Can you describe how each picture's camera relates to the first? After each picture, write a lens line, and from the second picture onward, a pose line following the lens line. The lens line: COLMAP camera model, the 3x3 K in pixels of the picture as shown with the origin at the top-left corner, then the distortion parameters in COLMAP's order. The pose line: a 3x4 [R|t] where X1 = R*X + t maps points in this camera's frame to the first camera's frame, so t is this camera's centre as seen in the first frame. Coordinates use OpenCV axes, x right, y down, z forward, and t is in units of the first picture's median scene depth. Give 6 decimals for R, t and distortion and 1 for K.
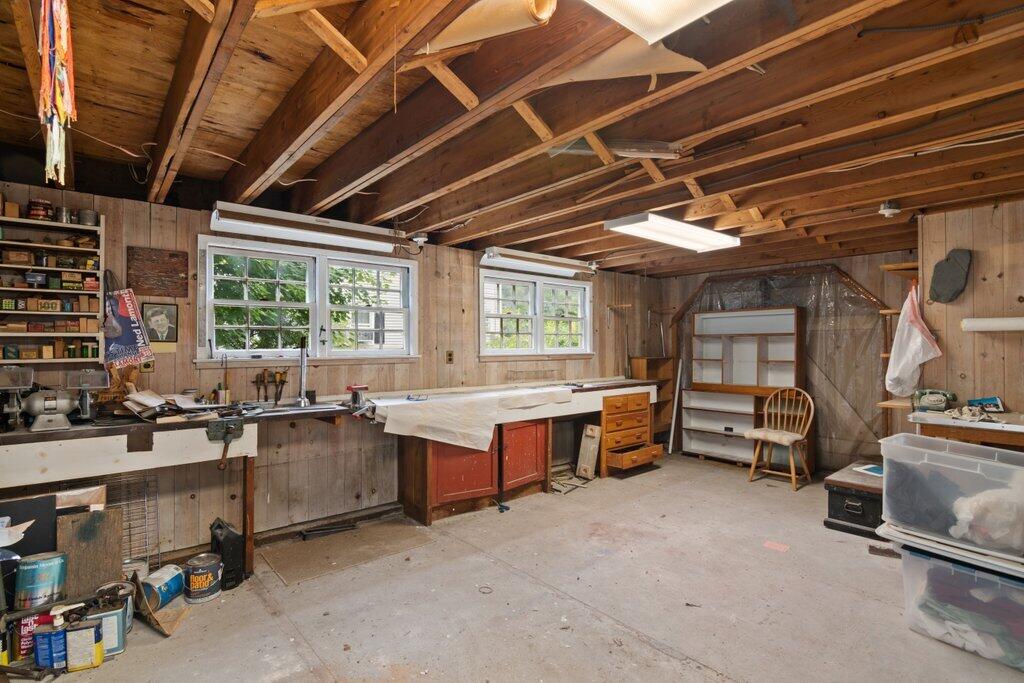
lens RADIAL K [[494.8, 0, 505.5], [0, 494.8, 347.5], [0, 0, 1]] dist [-0.001359, -0.000212]
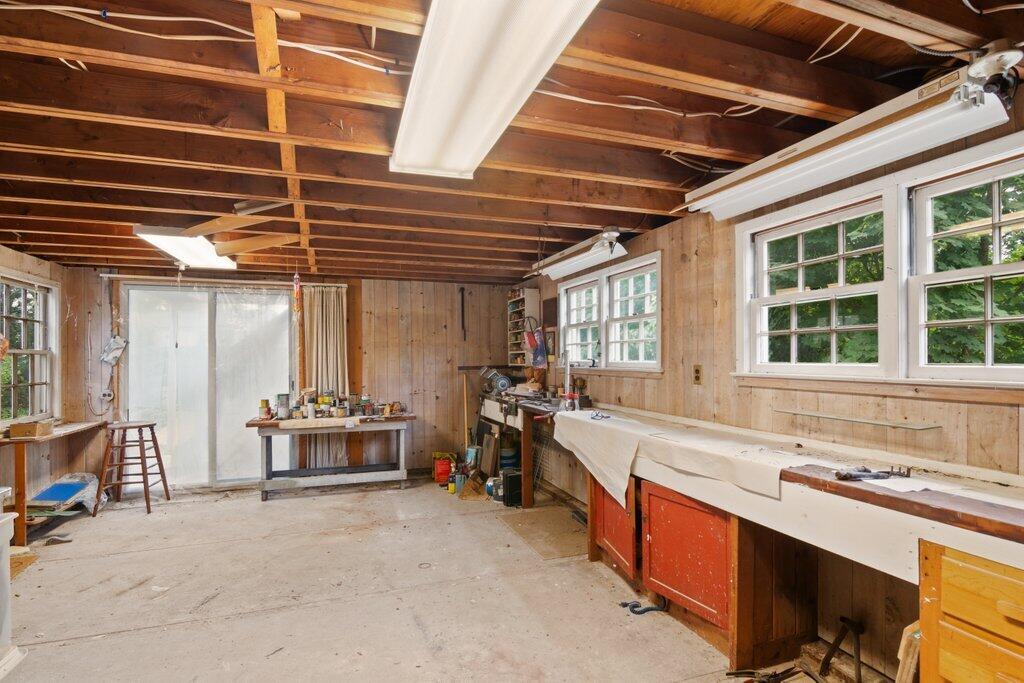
lens RADIAL K [[494.8, 0, 505.5], [0, 494.8, 347.5], [0, 0, 1]] dist [-0.001359, -0.000212]
pose [[-0.357892, -0.012841, -0.933675, 0.707919], [0.004695, 0.999868, -0.015551, -0.009184], [0.933751, -0.009949, -0.357785, 1.134856]]
